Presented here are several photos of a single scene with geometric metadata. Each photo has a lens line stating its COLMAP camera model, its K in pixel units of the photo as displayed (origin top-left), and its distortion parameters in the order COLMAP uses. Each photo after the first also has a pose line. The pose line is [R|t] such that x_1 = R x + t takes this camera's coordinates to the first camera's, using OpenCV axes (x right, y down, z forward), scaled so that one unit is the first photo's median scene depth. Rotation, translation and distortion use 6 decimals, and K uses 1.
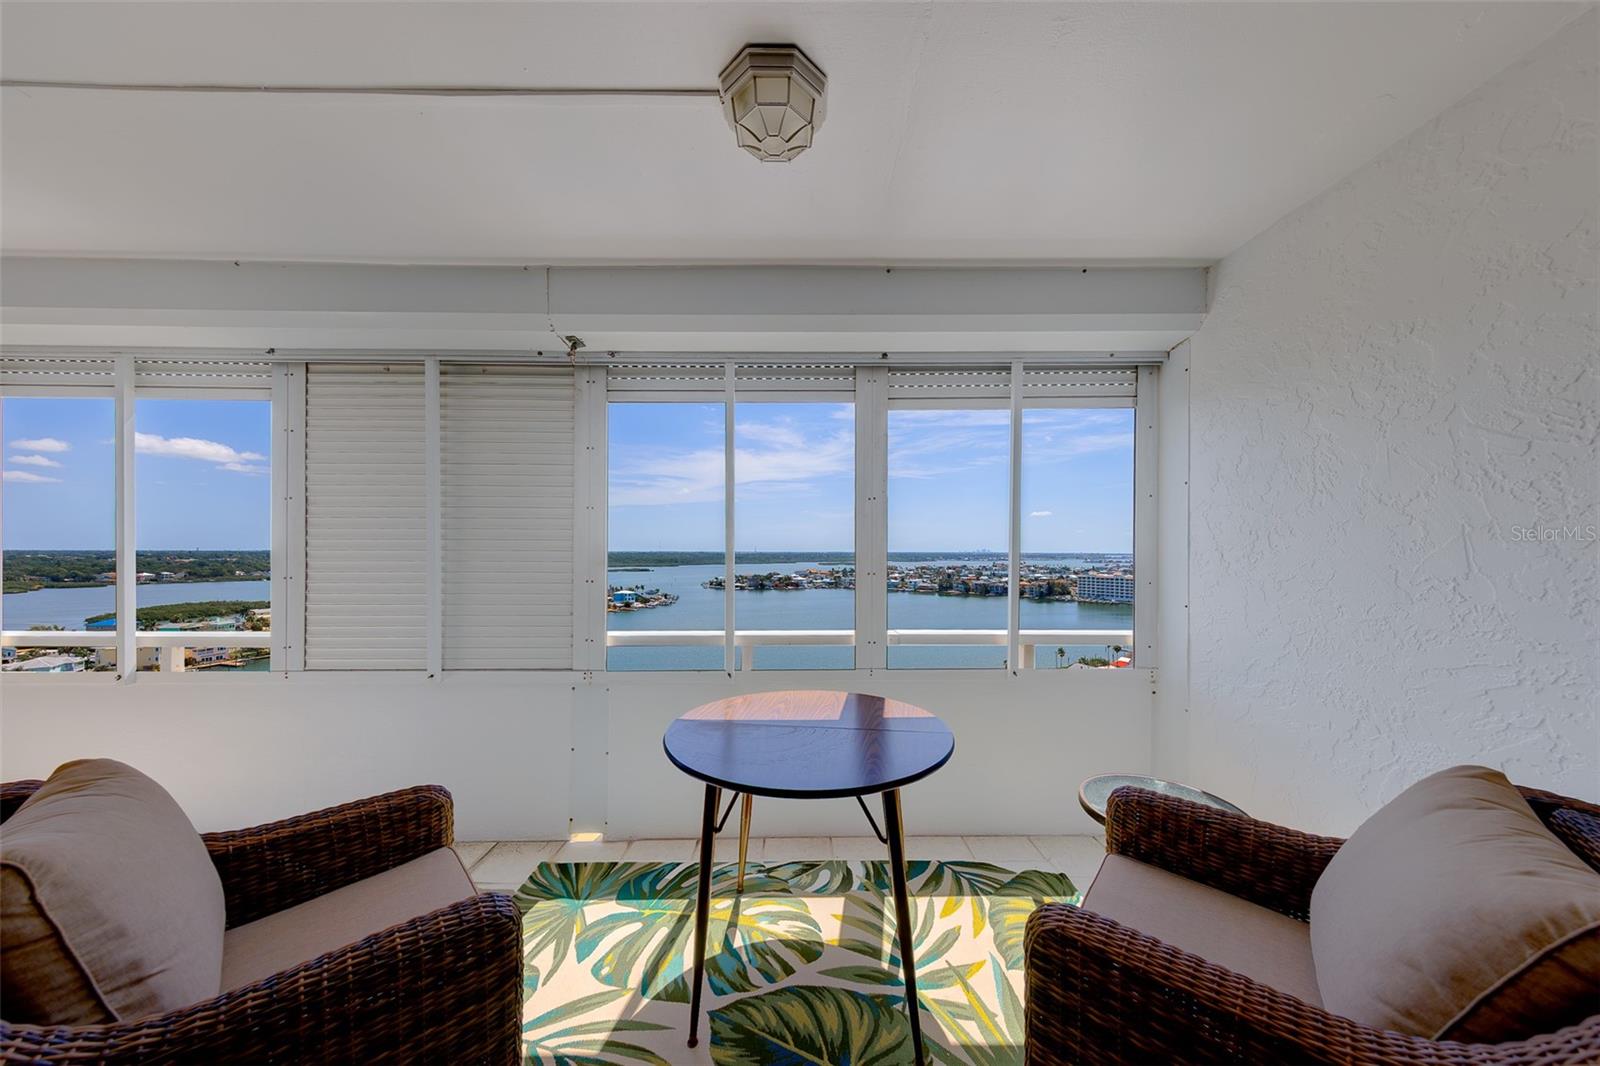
lens RADIAL K [[513.1, 0, 816.6], [0, 513.1, 545.7], [0, 0, 1]] dist [0.013624, -0.001294]
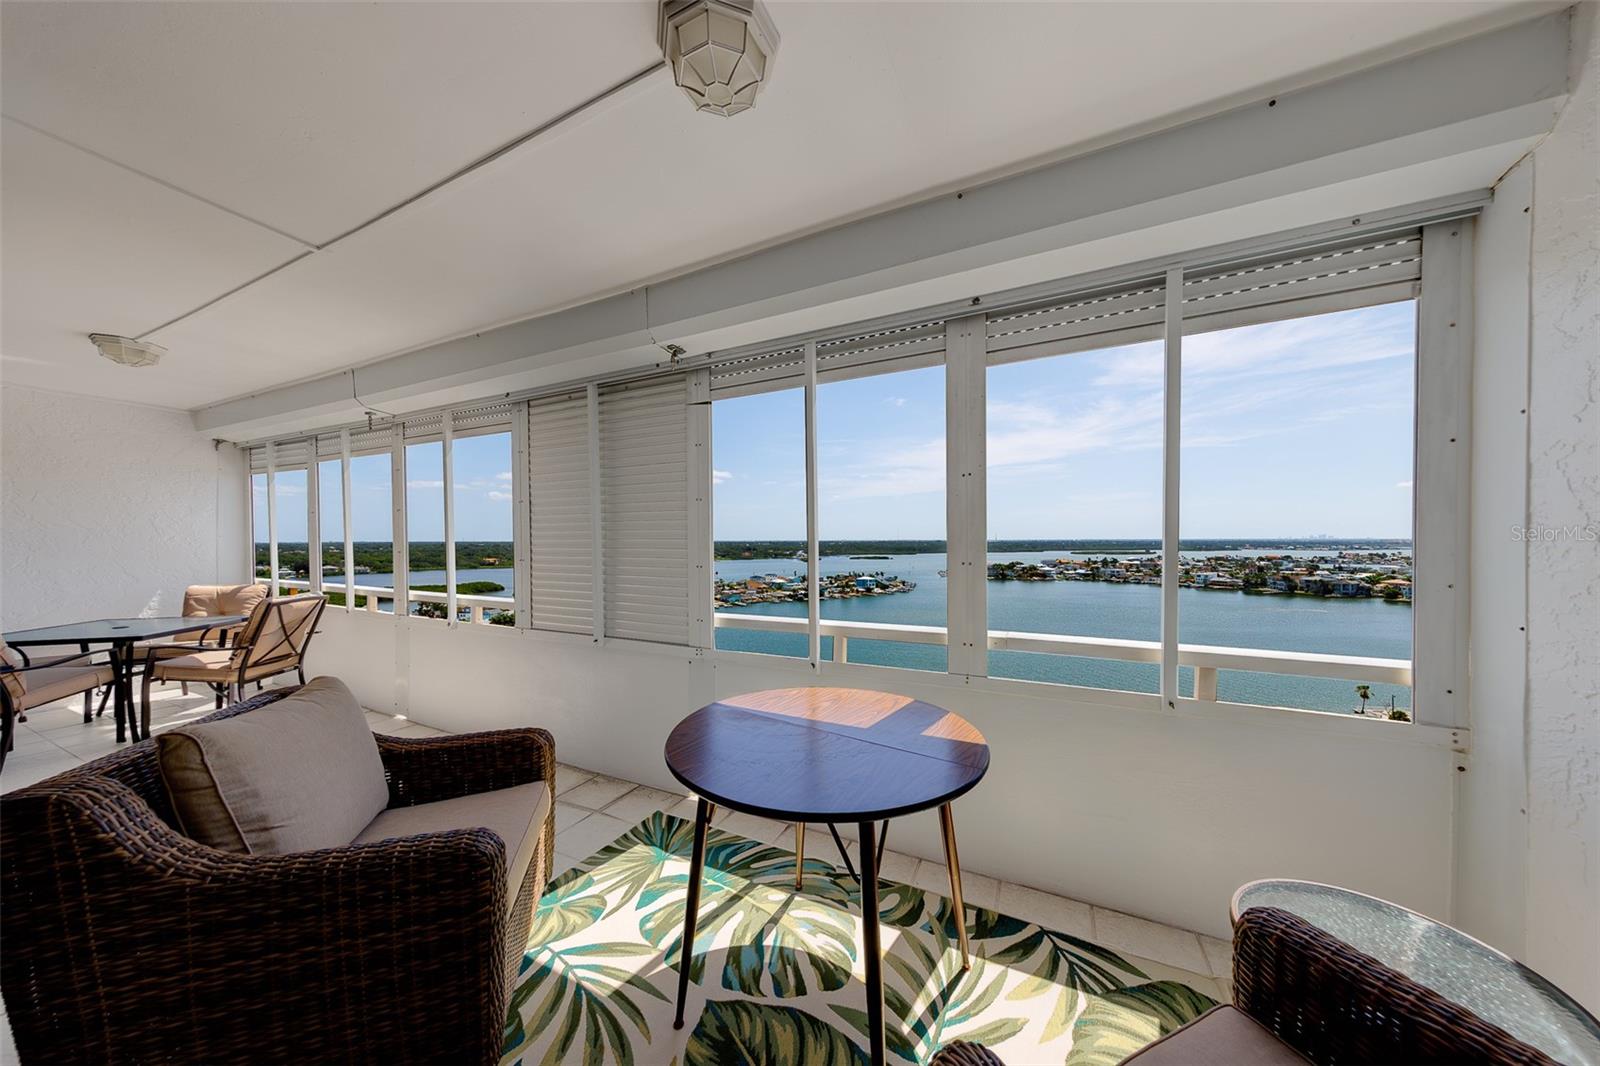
lens RADIAL K [[513.1, 0, 816.9], [0, 513.1, 540.1], [0, 0, 1]] dist [0.013624, -0.001294]
pose [[0.894907, -0.006287, -0.446207, 0.301238], [0.011563, 0.999892, 0.009101, 0.006040], [0.446102, -0.013304, 0.894883, 0.150076]]
